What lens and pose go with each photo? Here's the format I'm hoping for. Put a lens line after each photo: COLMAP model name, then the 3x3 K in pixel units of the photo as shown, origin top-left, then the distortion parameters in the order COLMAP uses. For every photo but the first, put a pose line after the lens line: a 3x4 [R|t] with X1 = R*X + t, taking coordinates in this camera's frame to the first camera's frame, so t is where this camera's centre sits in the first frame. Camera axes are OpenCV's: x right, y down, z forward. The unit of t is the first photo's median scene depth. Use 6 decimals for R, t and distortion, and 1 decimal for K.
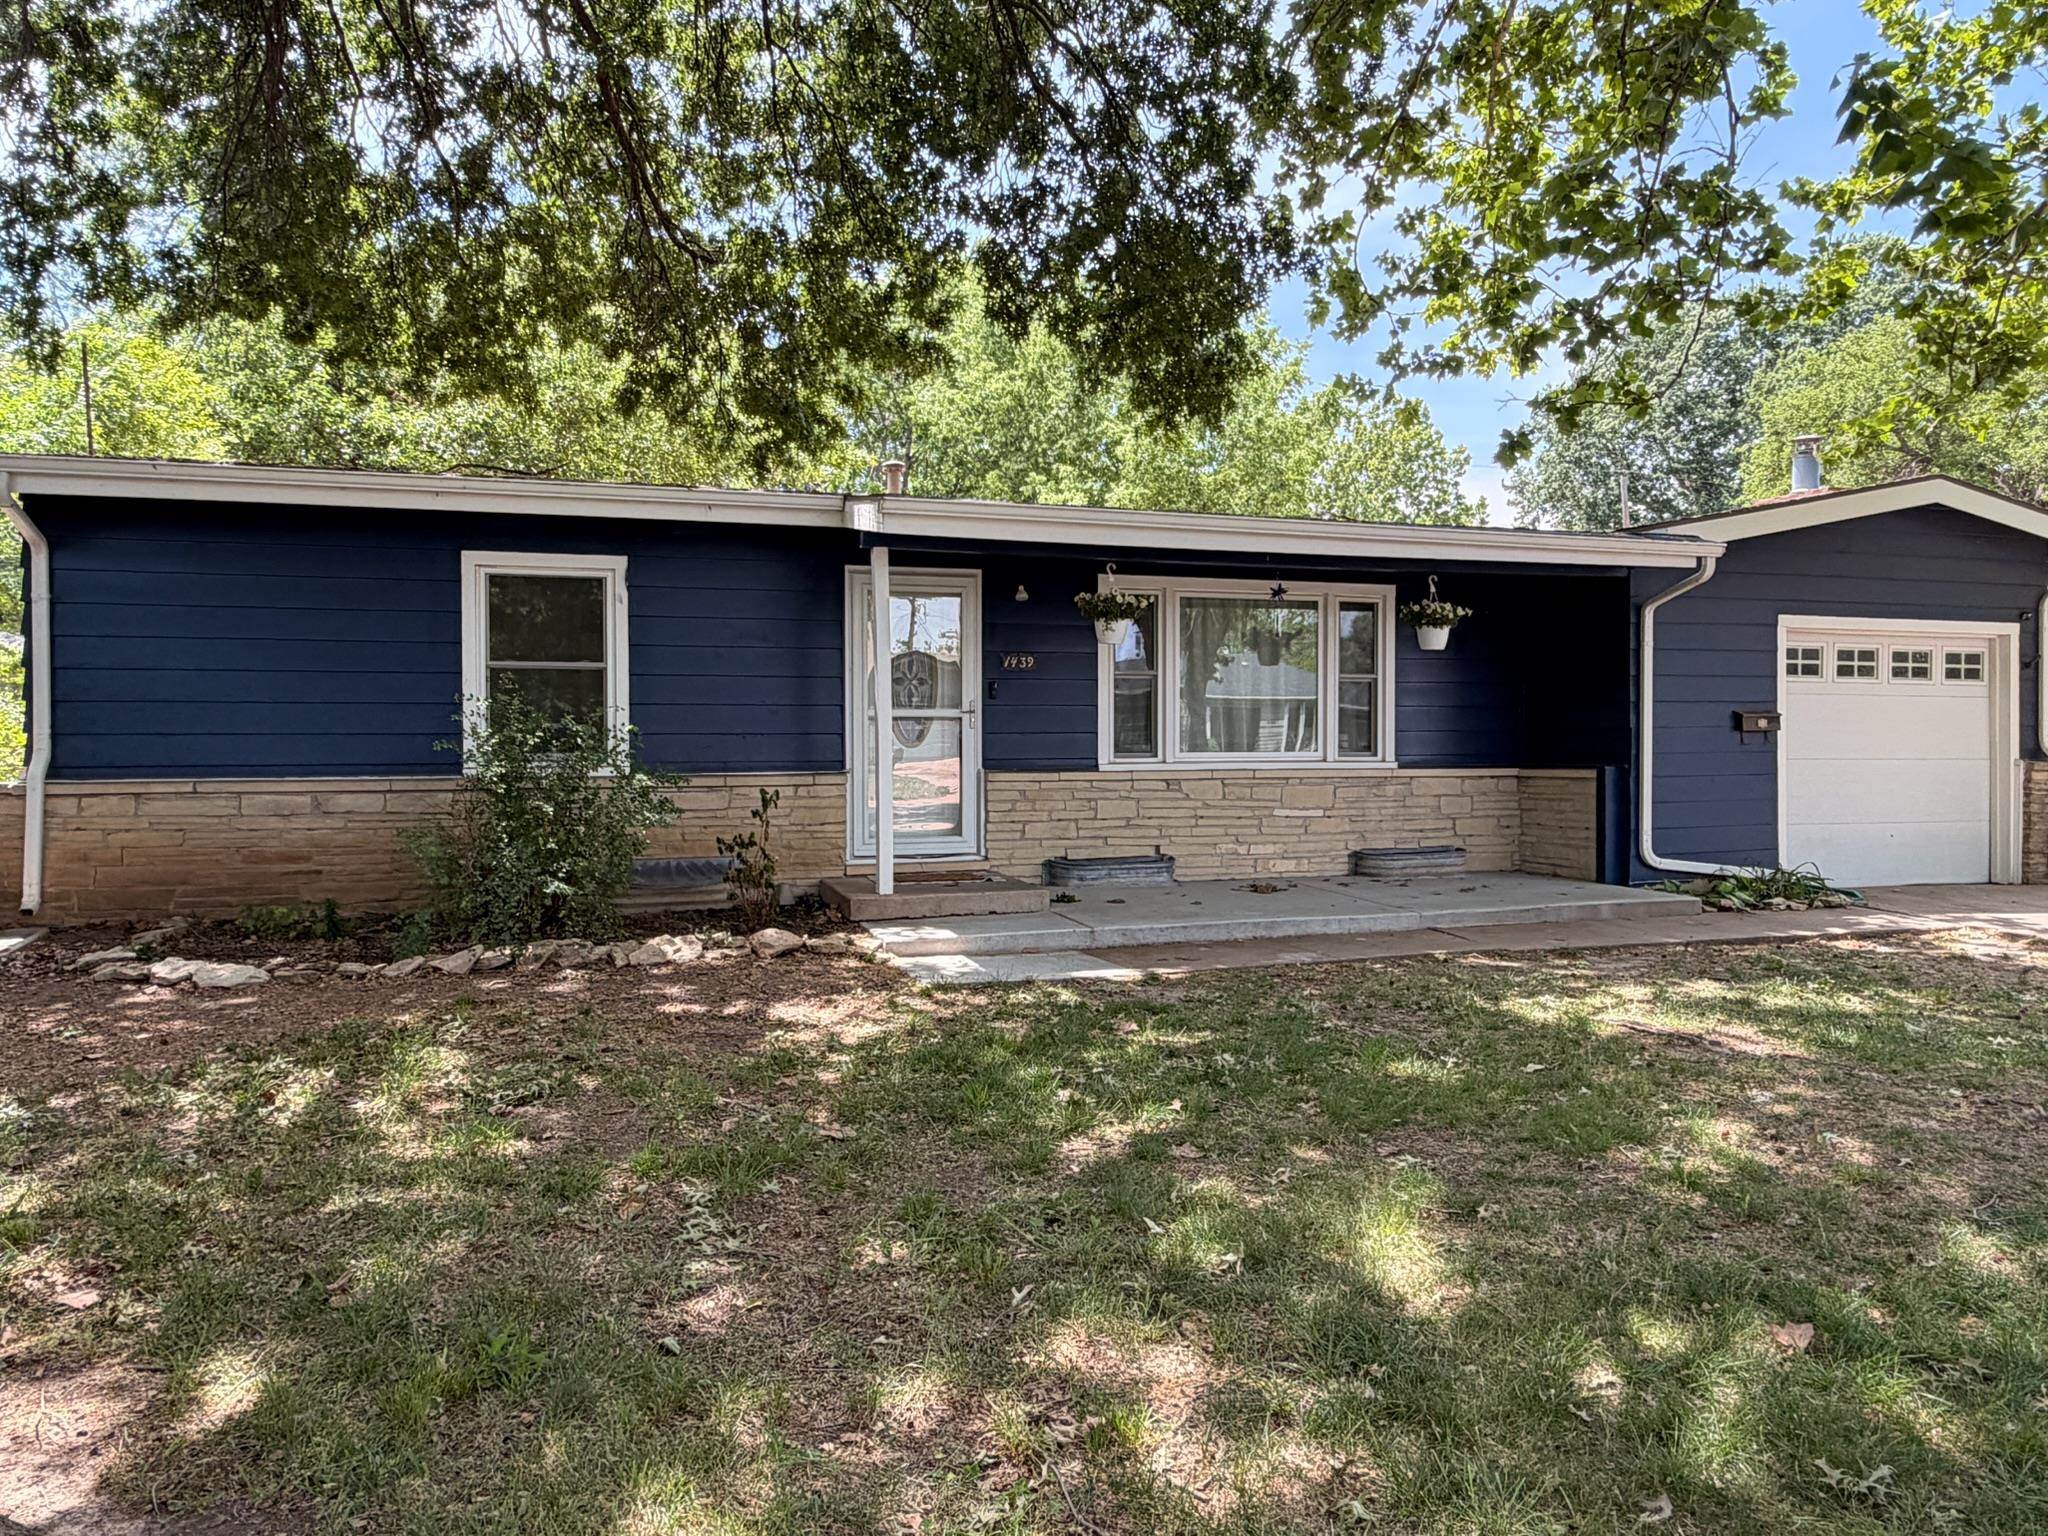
lens RADIAL K [[1394.8, 0, 1023.1], [0, 1394.8, 776.0], [0, 0, 1]] dist [-0.002955, 0.003503]
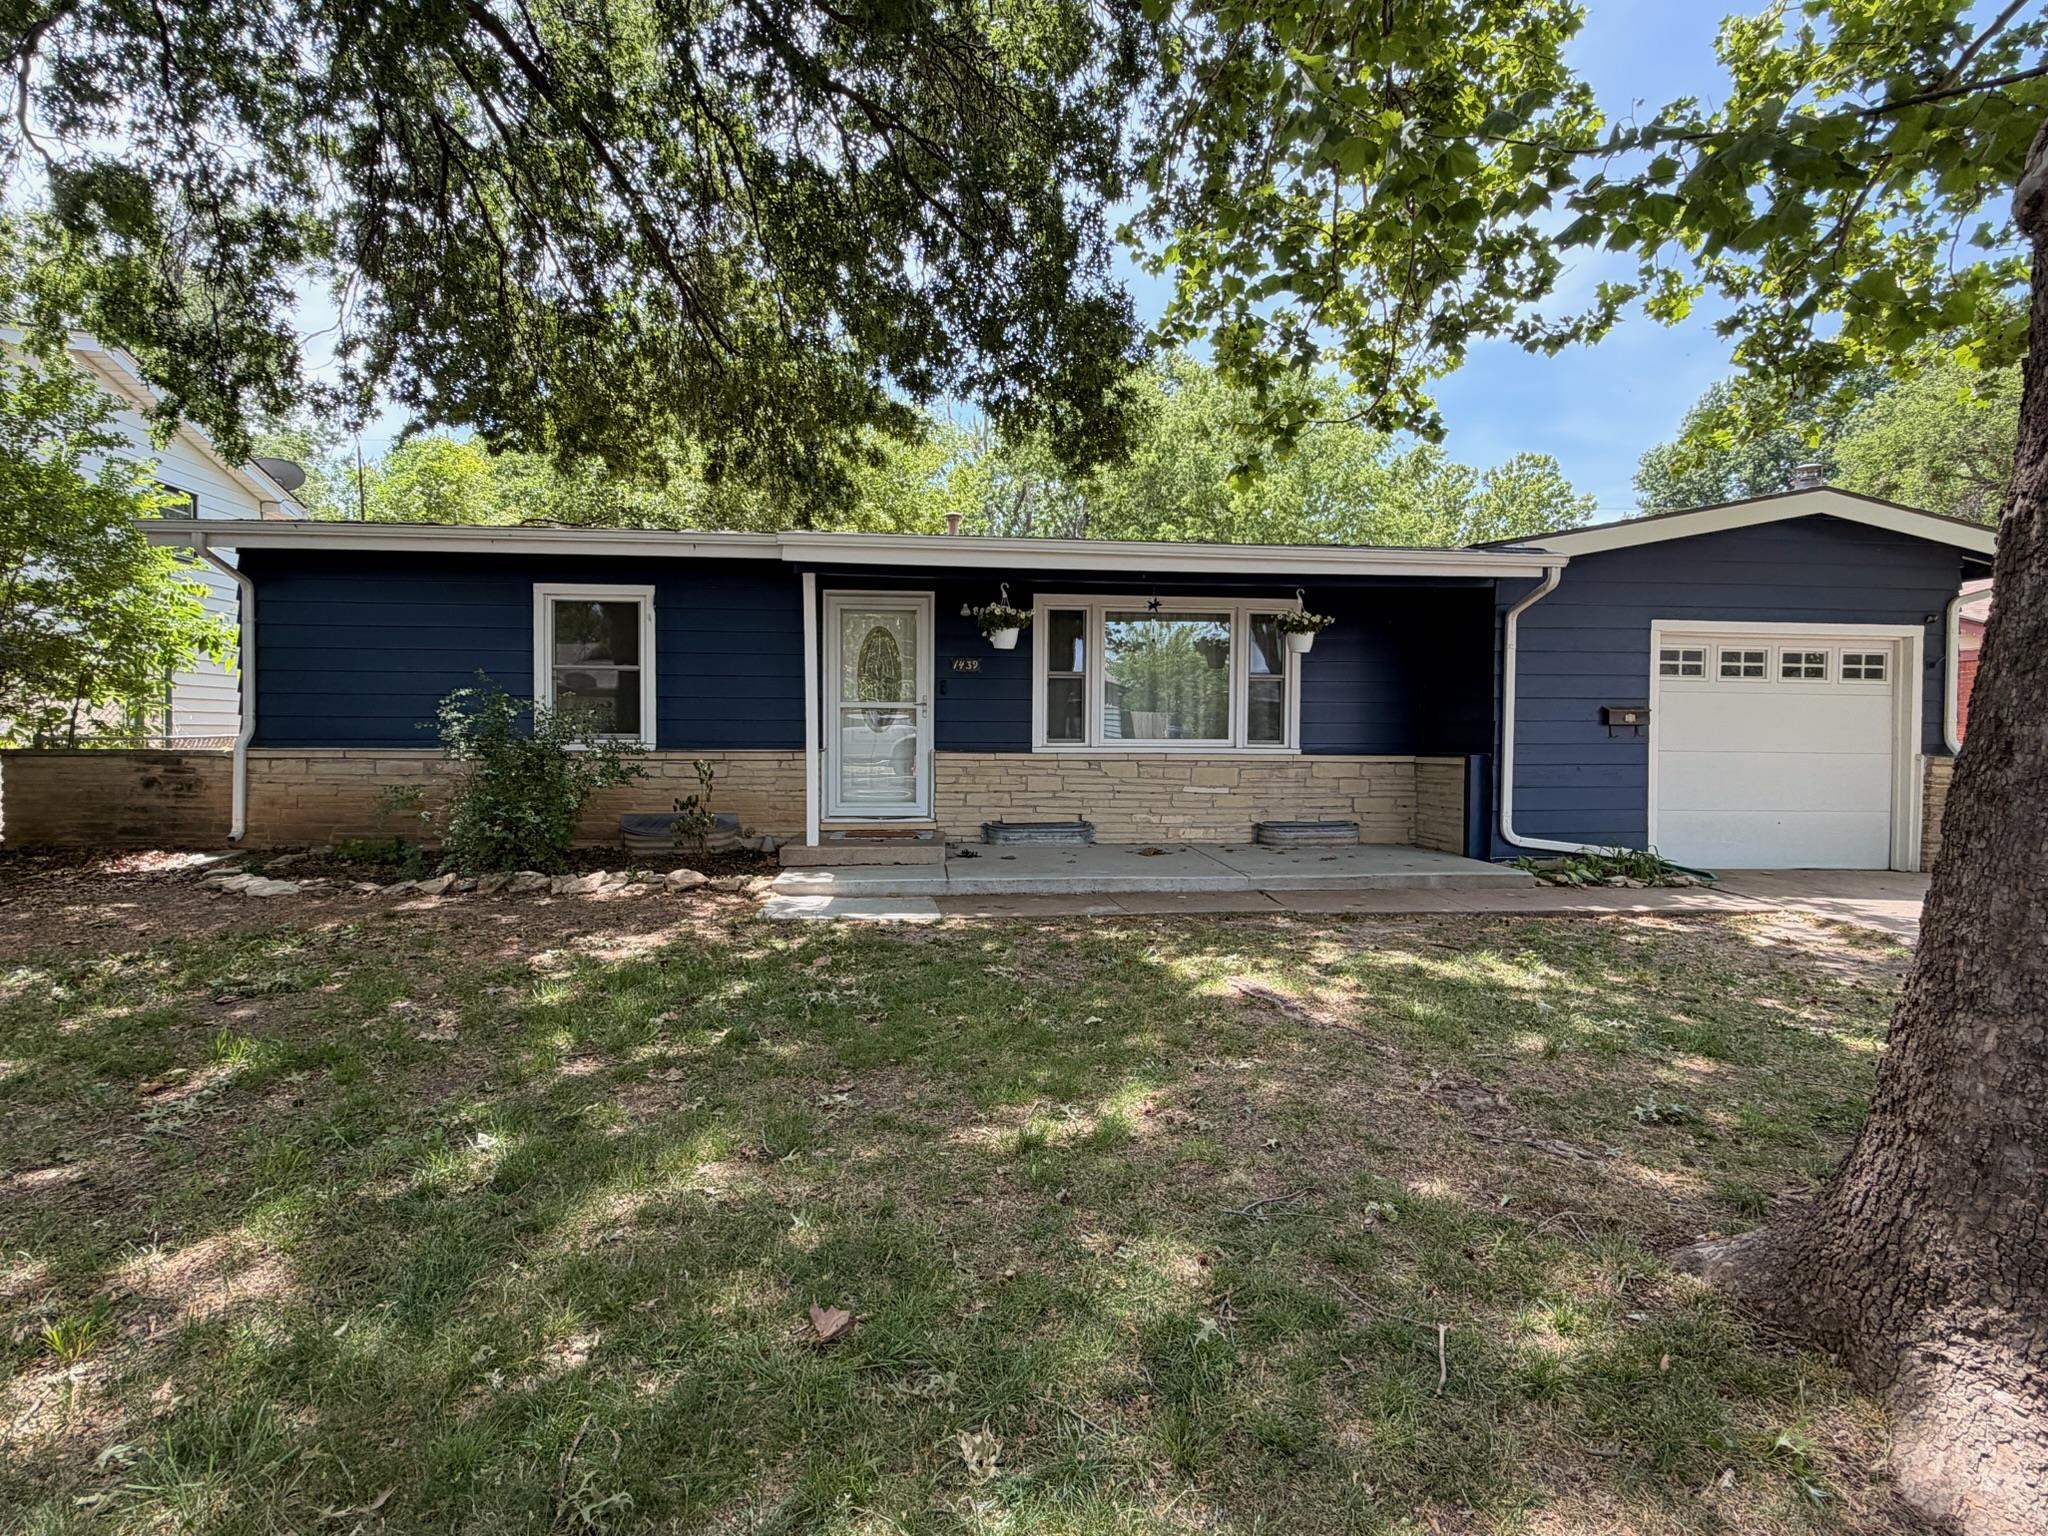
lens RADIAL K [[1042.5, 0, 1027.5], [0, 1042.5, 767.5], [0, 0, 1]] dist [-0.000325, 0.000345]
pose [[0.977245, 0.016637, -0.211460, 0.245088], [-0.015042, 0.999845, 0.009150, 0.001028], [0.211579, -0.005761, 0.977344, 0.092167]]
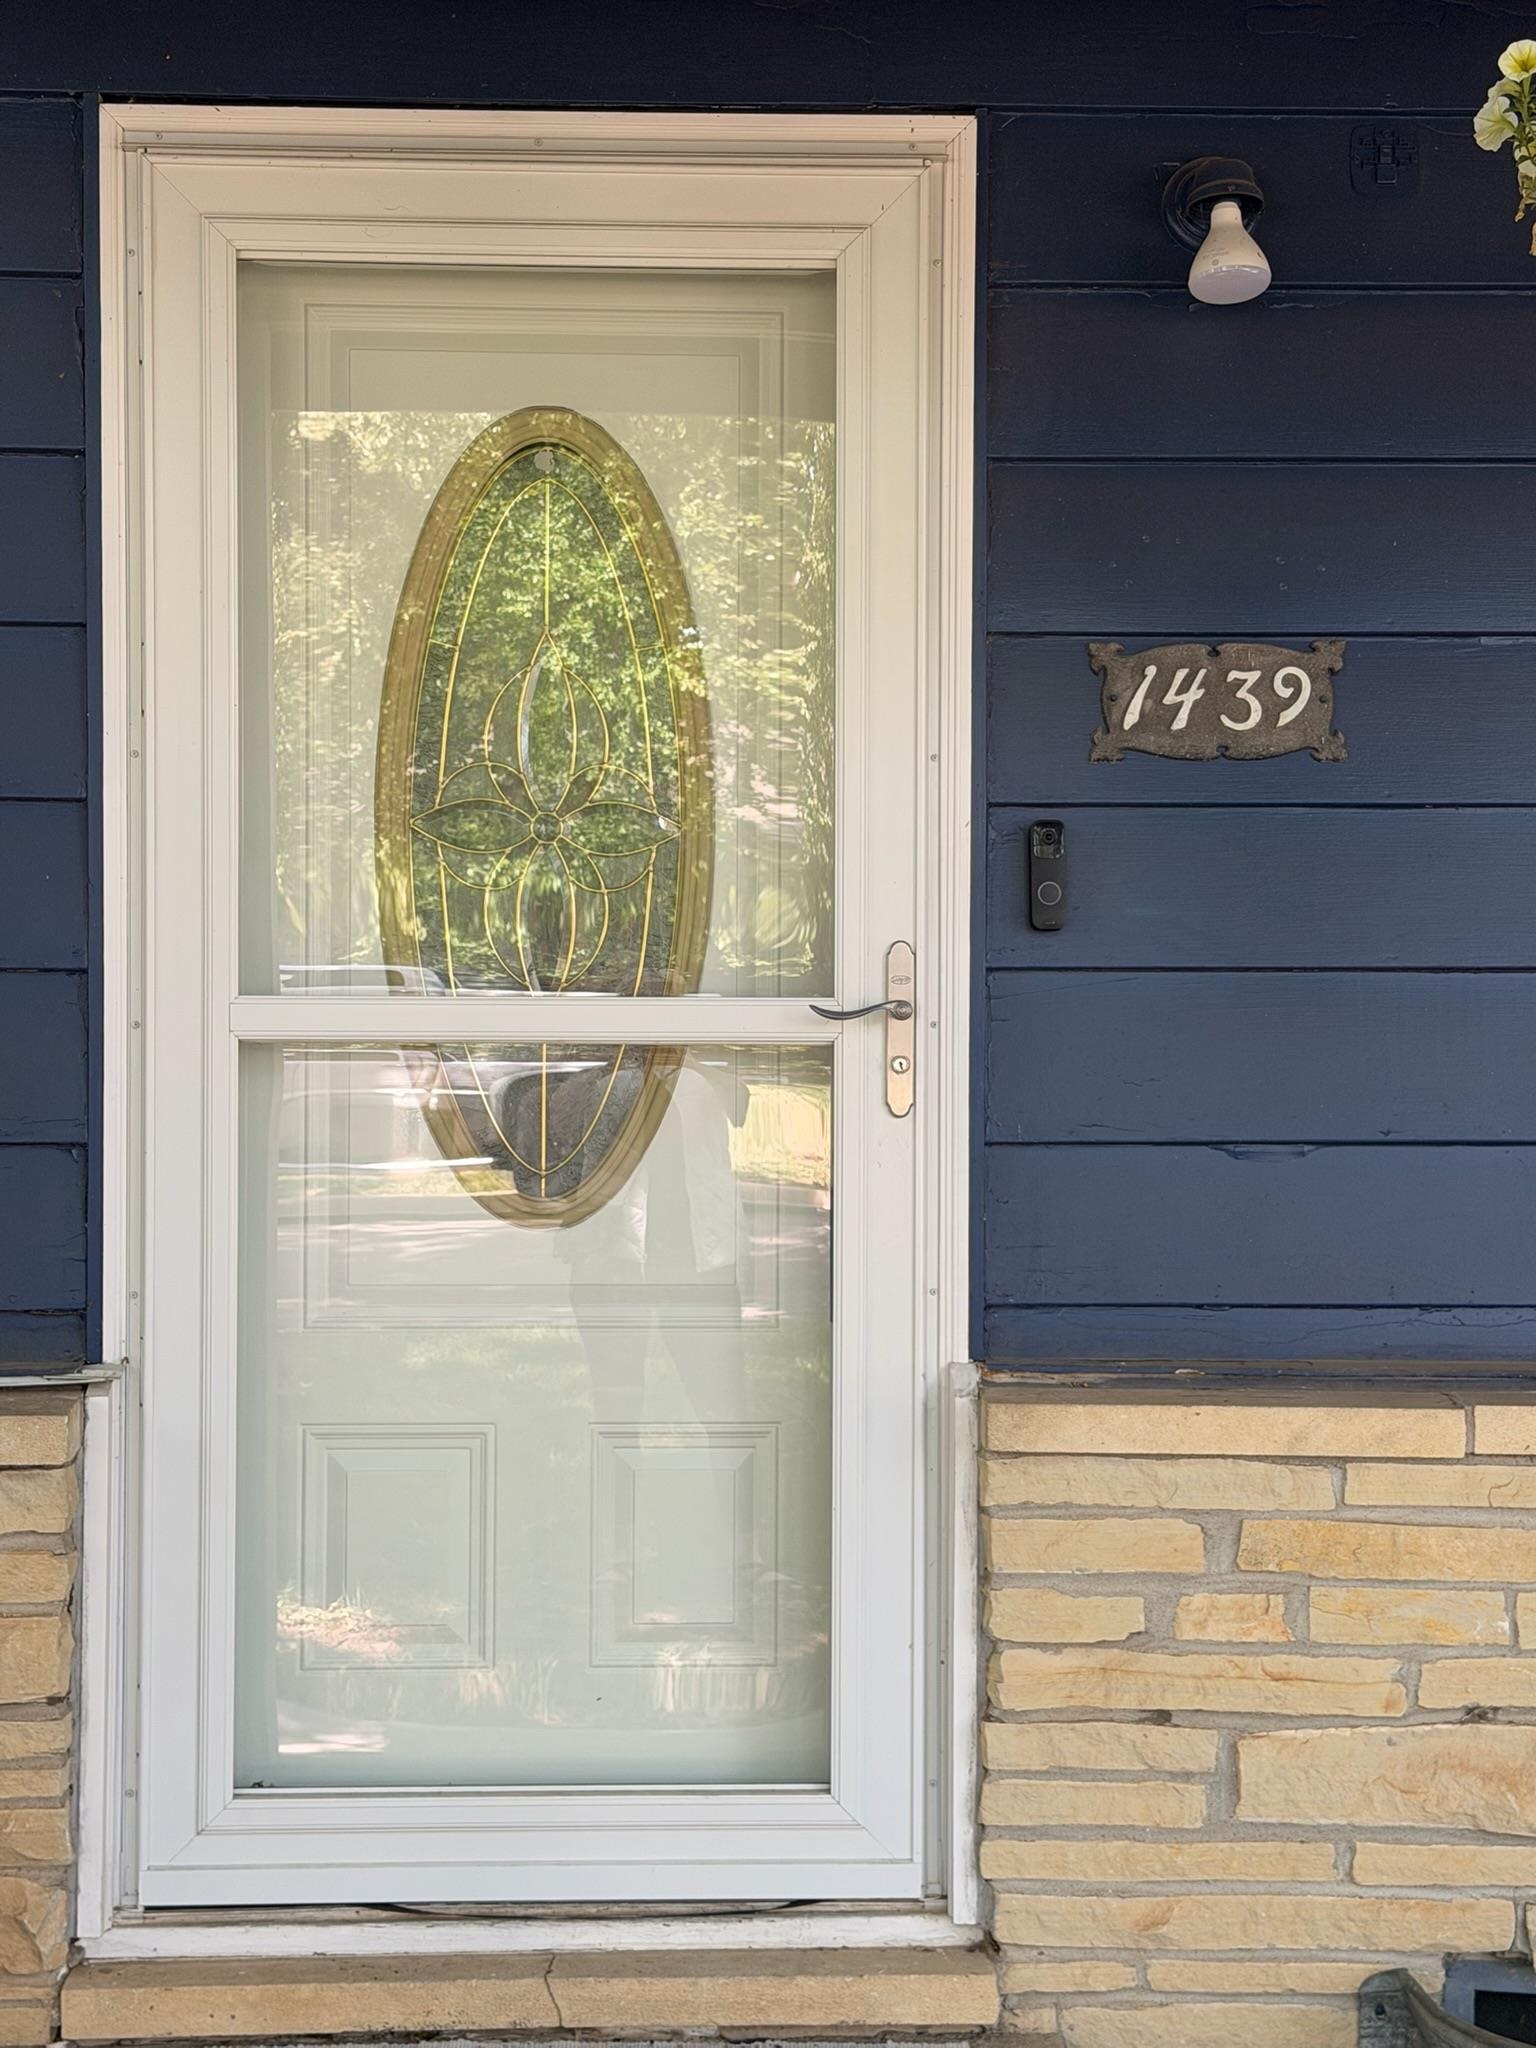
lens RADIAL K [[3170.2, 0, 768.0], [0, 3170.2, 1024.0], [0, 0, 1]] dist [-0.002040, 0.016623]
pose [[0.962726, 0.005241, -0.270428, 0.044406], [-0.014683, 0.999351, -0.032902, -0.031027], [0.270080, 0.035646, 0.962178, 0.625286]]
